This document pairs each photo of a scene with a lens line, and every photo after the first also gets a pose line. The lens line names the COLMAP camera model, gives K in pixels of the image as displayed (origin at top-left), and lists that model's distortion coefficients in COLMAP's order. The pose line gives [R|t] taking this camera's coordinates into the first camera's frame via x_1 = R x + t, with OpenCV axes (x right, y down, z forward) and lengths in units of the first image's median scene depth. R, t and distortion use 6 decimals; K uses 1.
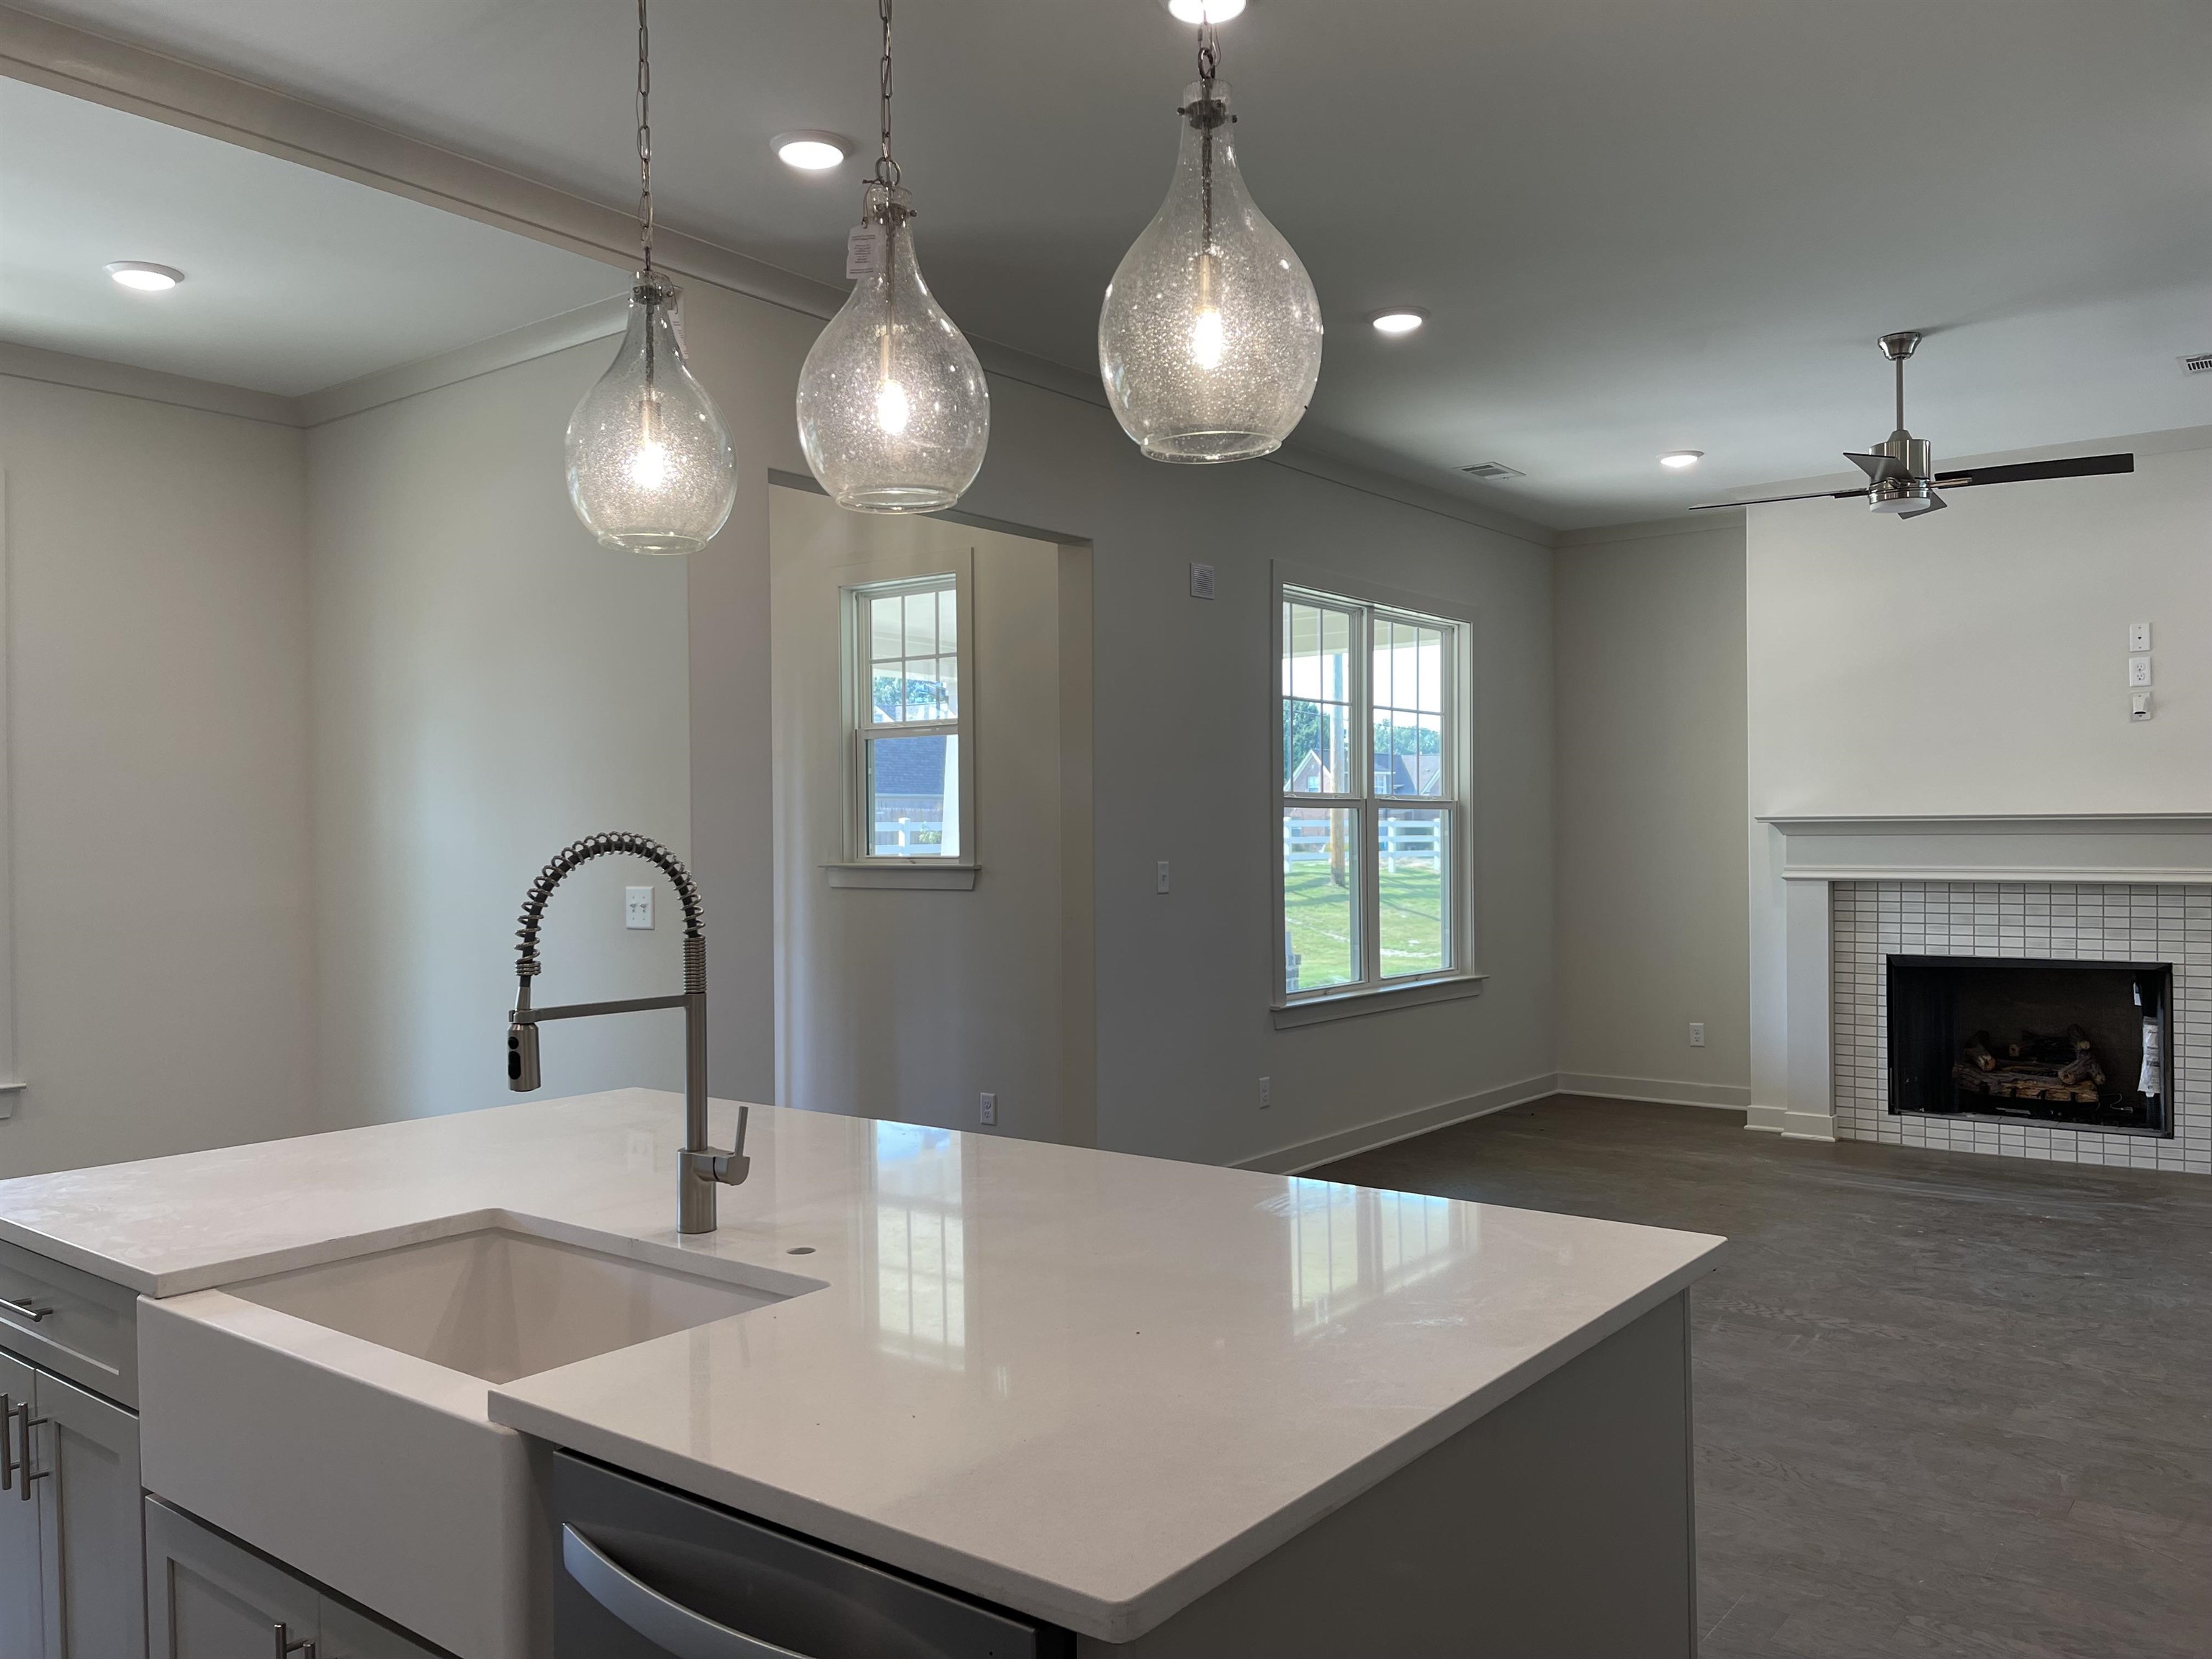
lens RADIAL K [[1698.8, 0, 1091.9], [0, 1698.8, 832.8], [0, 0, 1]] dist [0.057273, -0.080950]
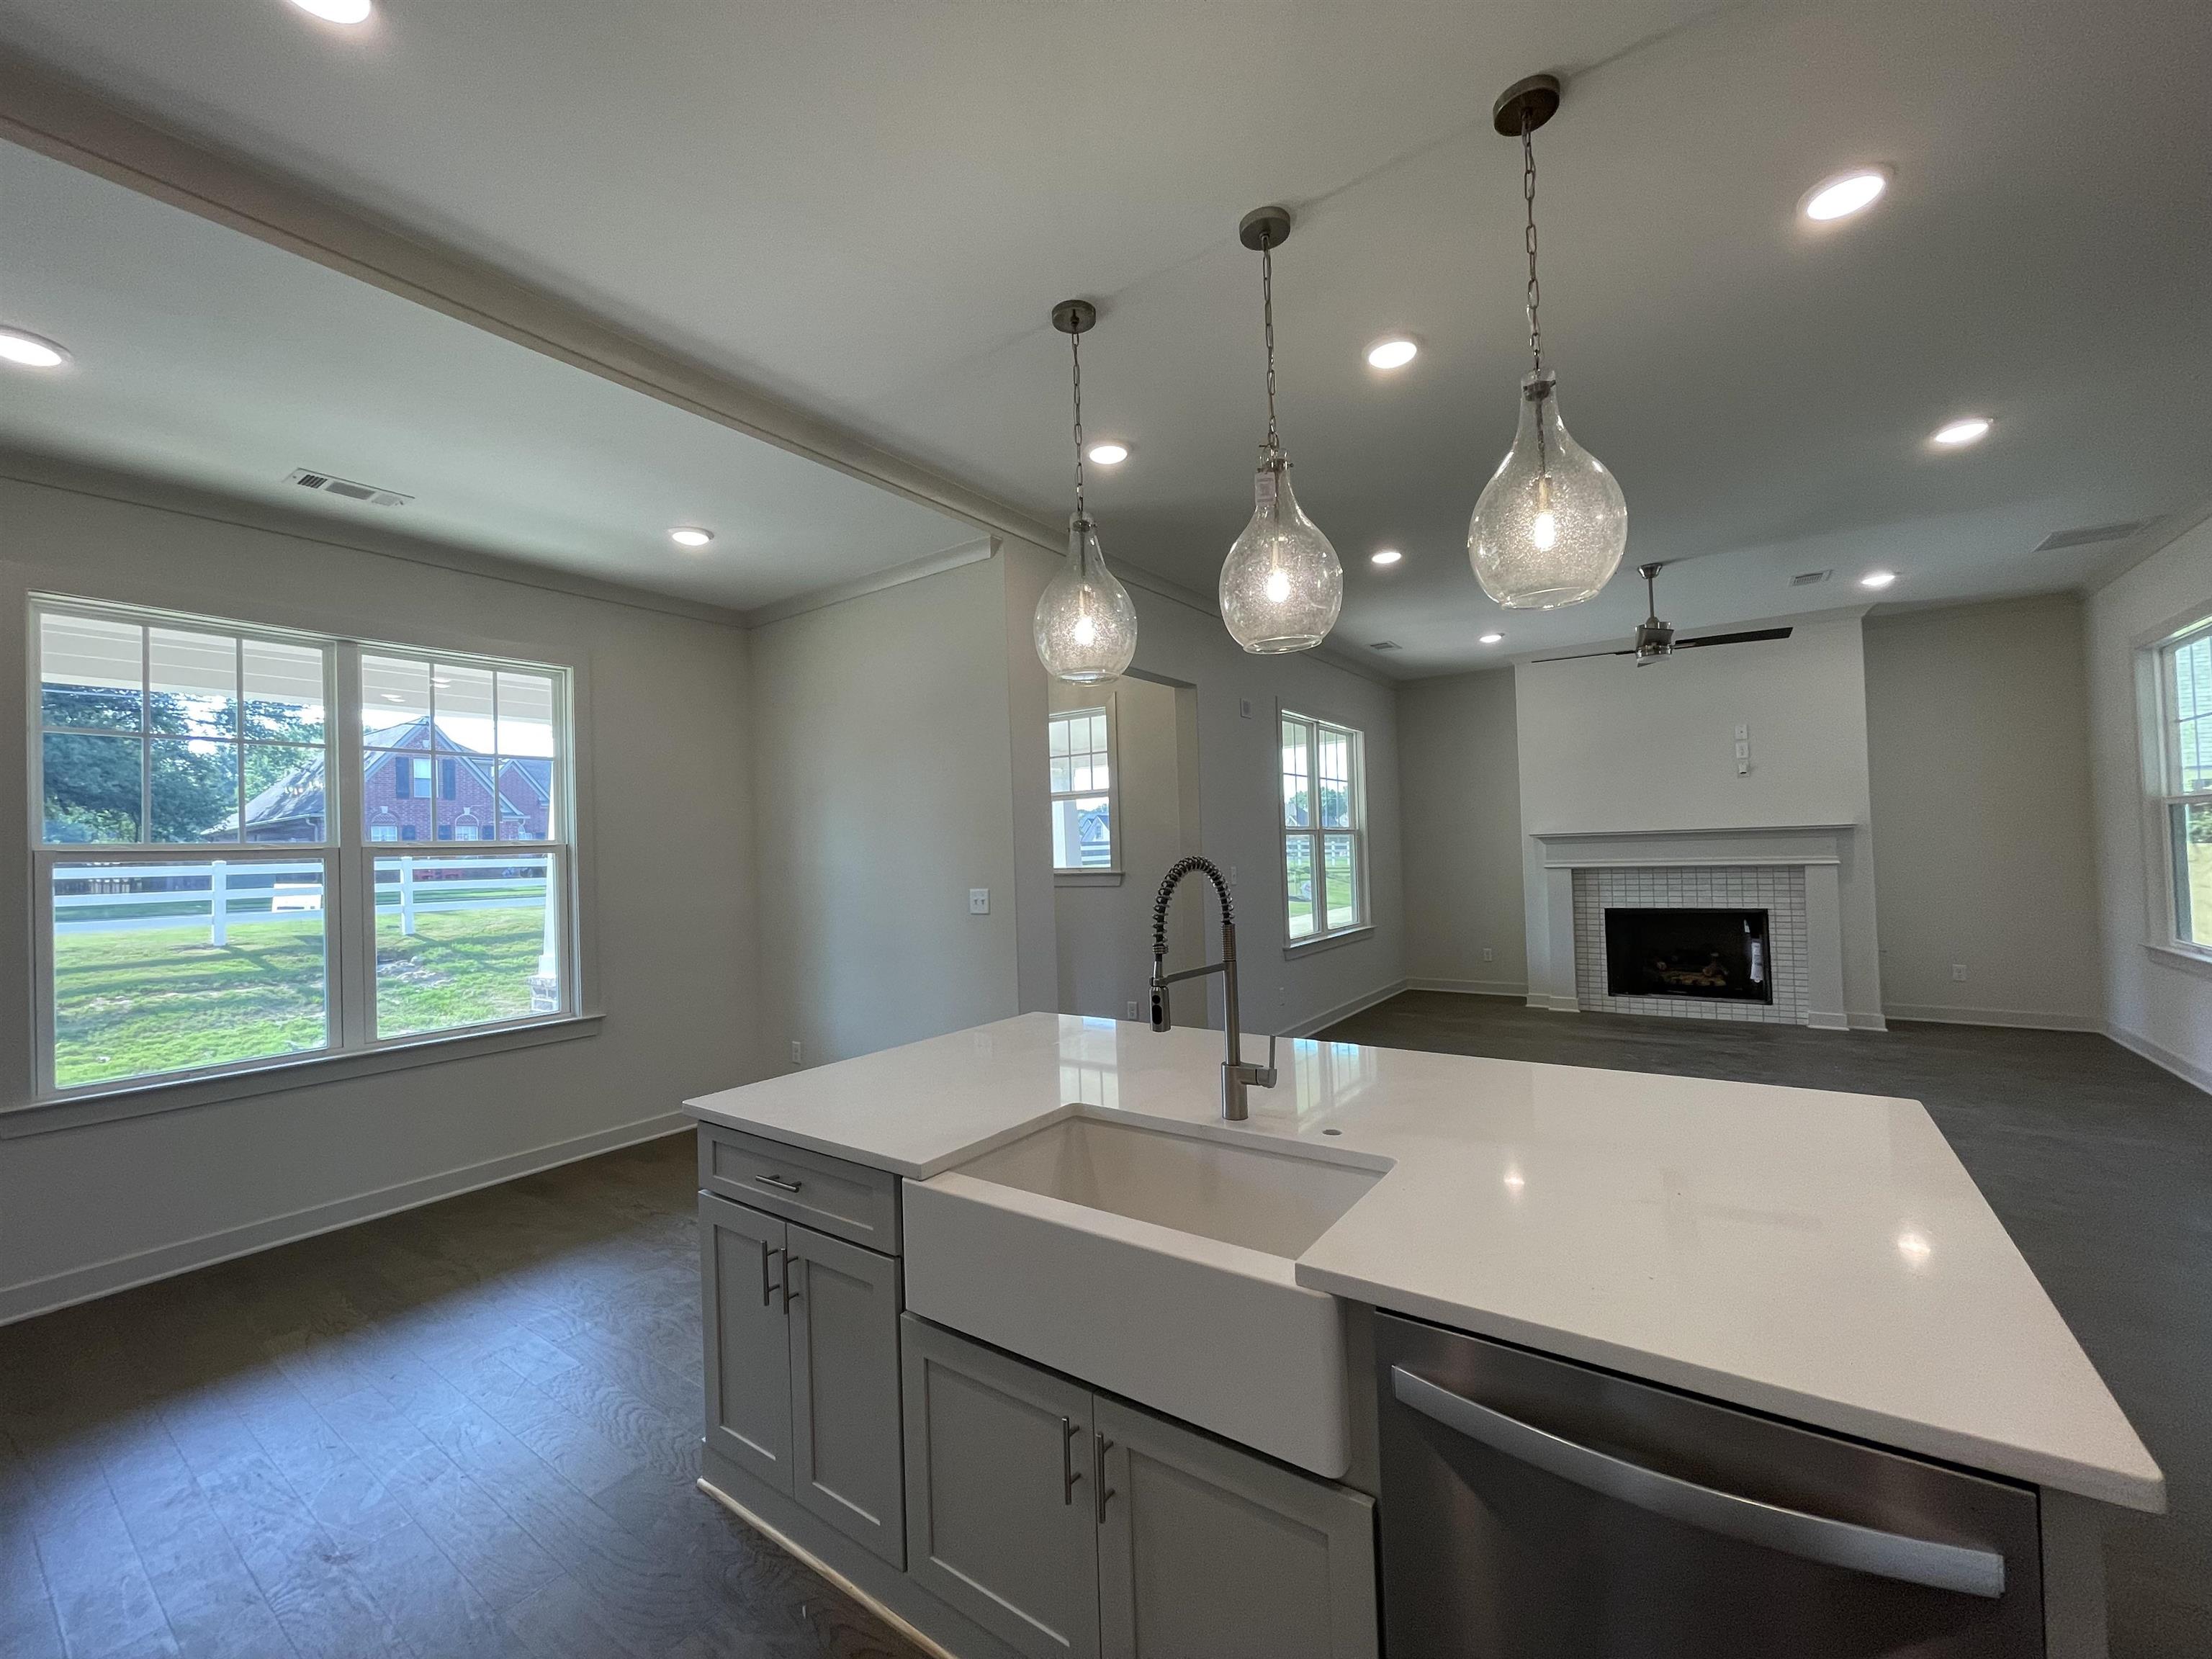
lens RADIAL K [[906.7, 0, 1099.1], [0, 906.7, 833.0], [0, 0, 1]] dist [-0.002464, 0.000192]
pose [[0.998978, -0.023057, 0.038865, -0.138051], [0.023861, 0.999508, -0.020367, -0.002465], [-0.038376, 0.021274, 0.999037, 0.070333]]
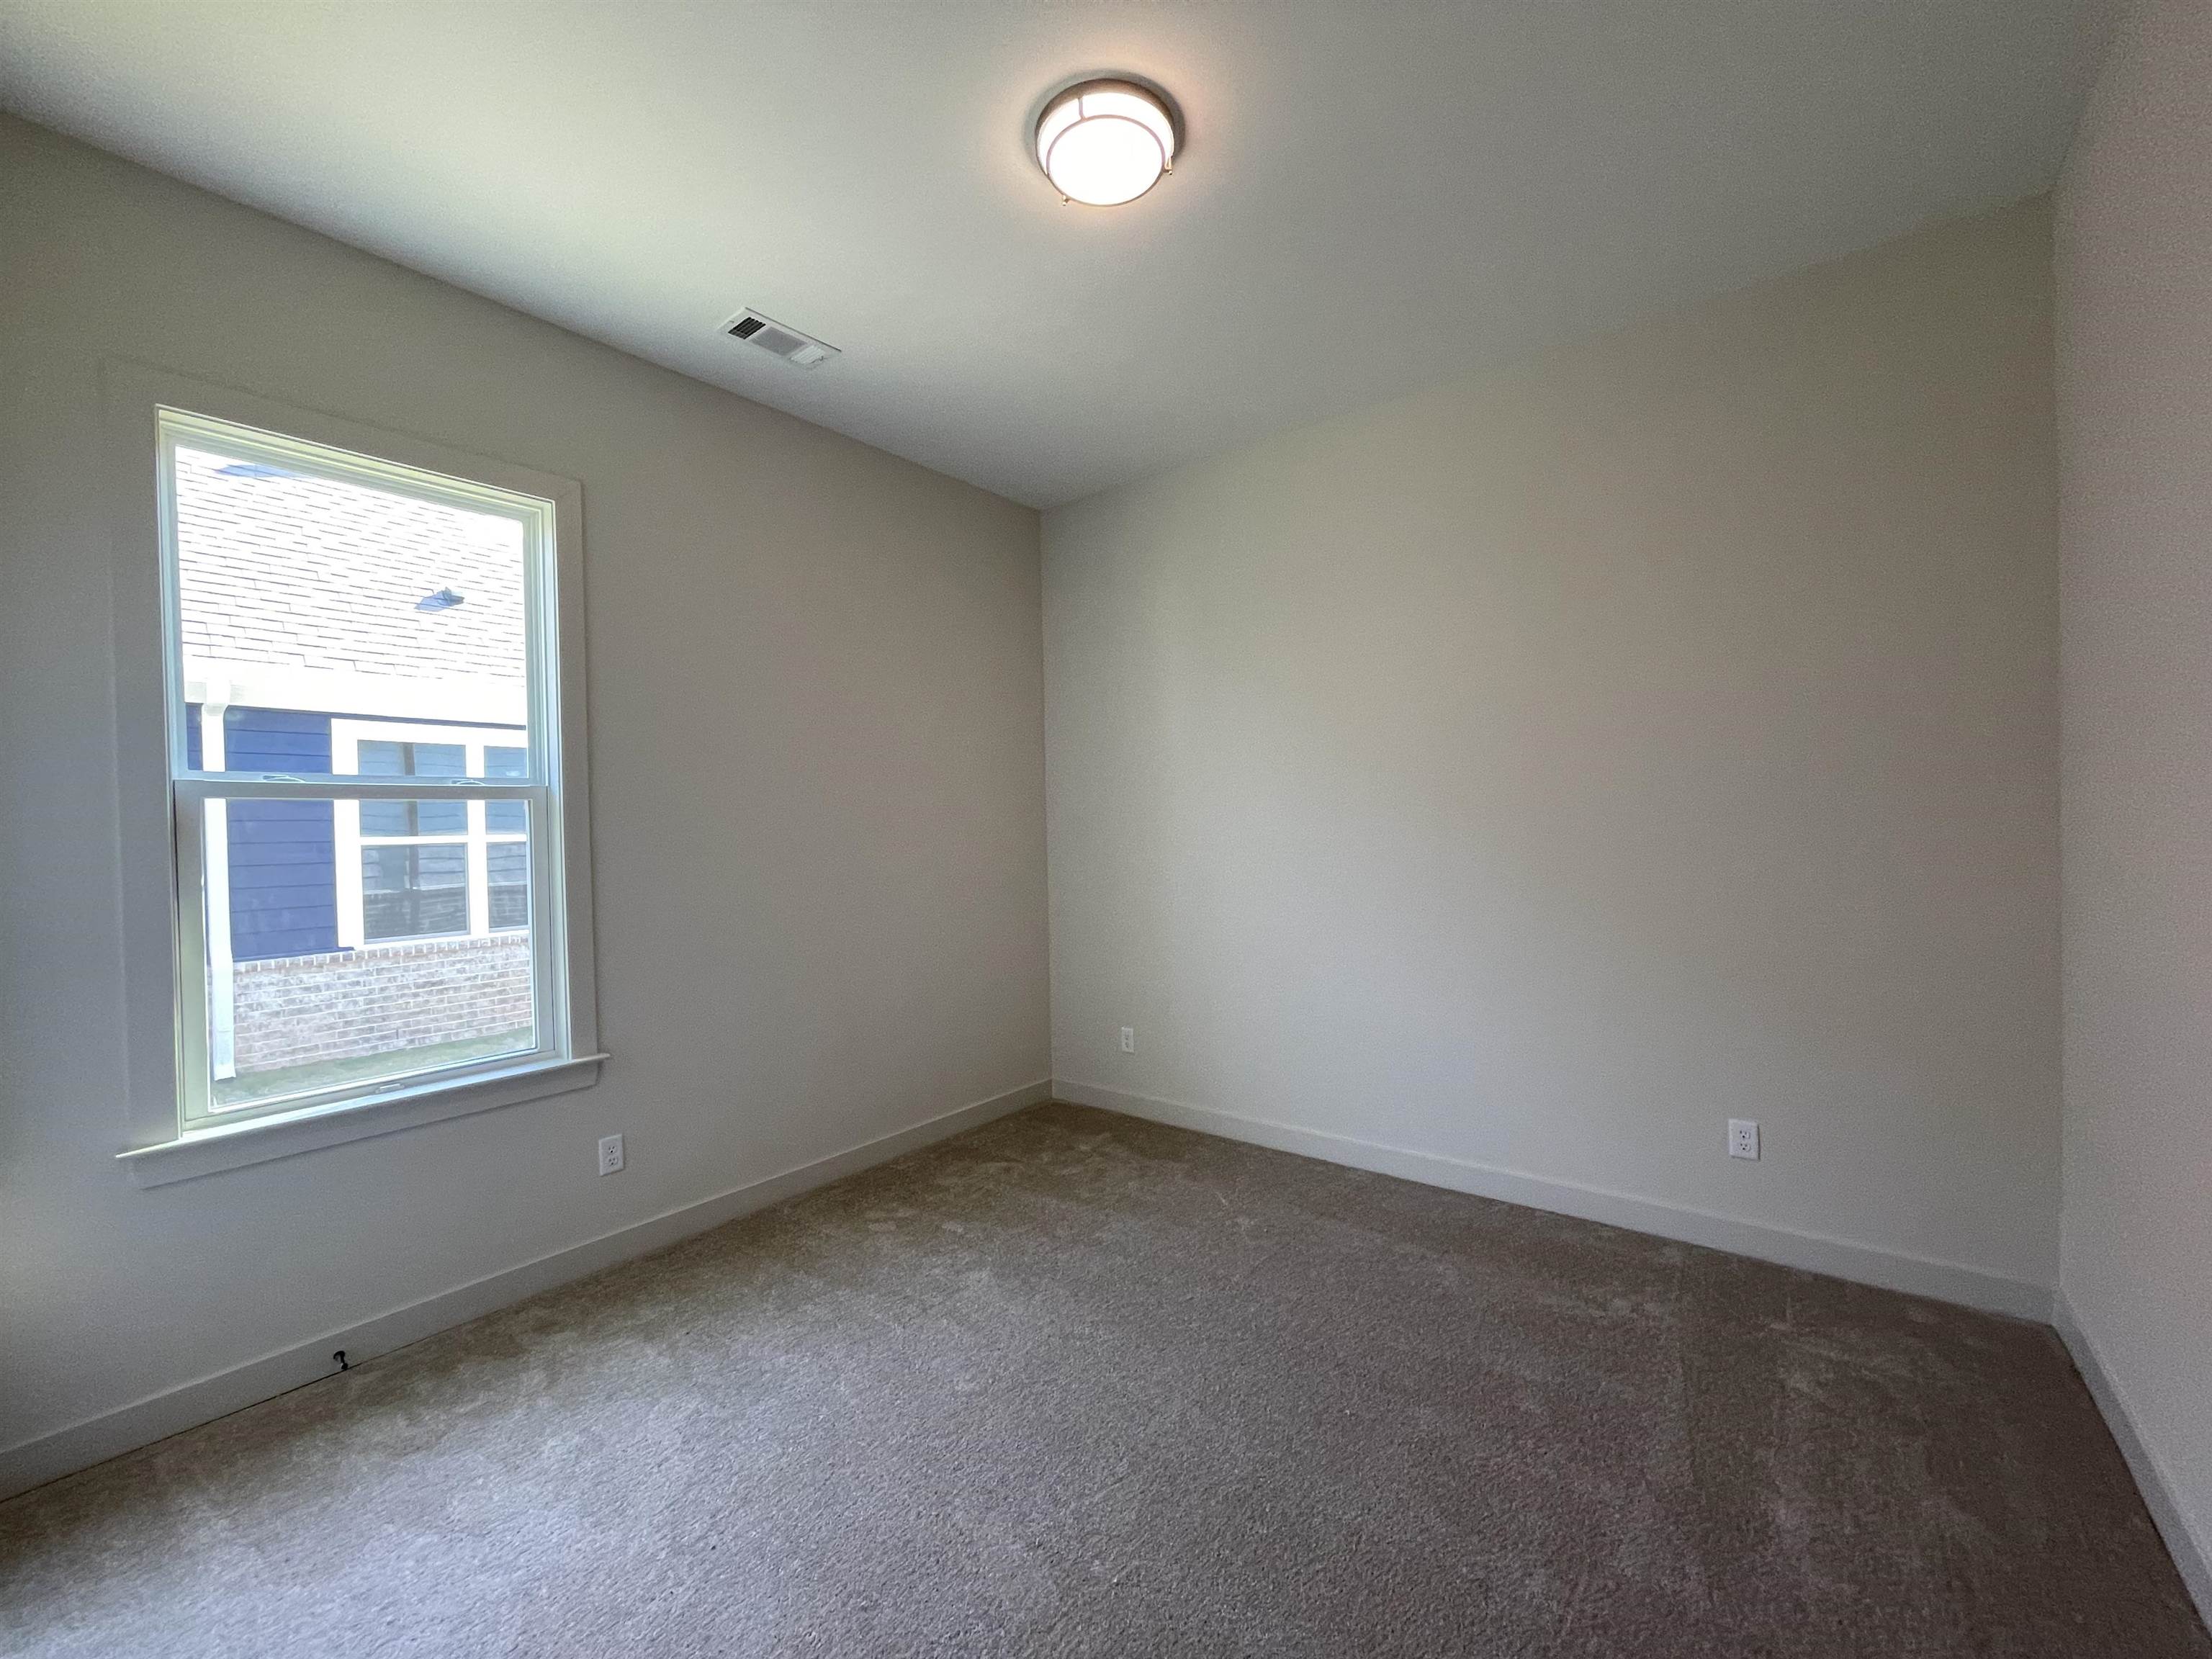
lens RADIAL K [[906.7, 0, 1111.7], [0, 906.7, 839.9], [0, 0, 1]] dist [-0.002464, 0.000192]
pose [[0.998987, 0.002329, 0.044942, 0.579442], [-0.004086, 0.999230, 0.039024, -0.018682], [-0.044817, -0.039168, 0.998227, 0.919504]]
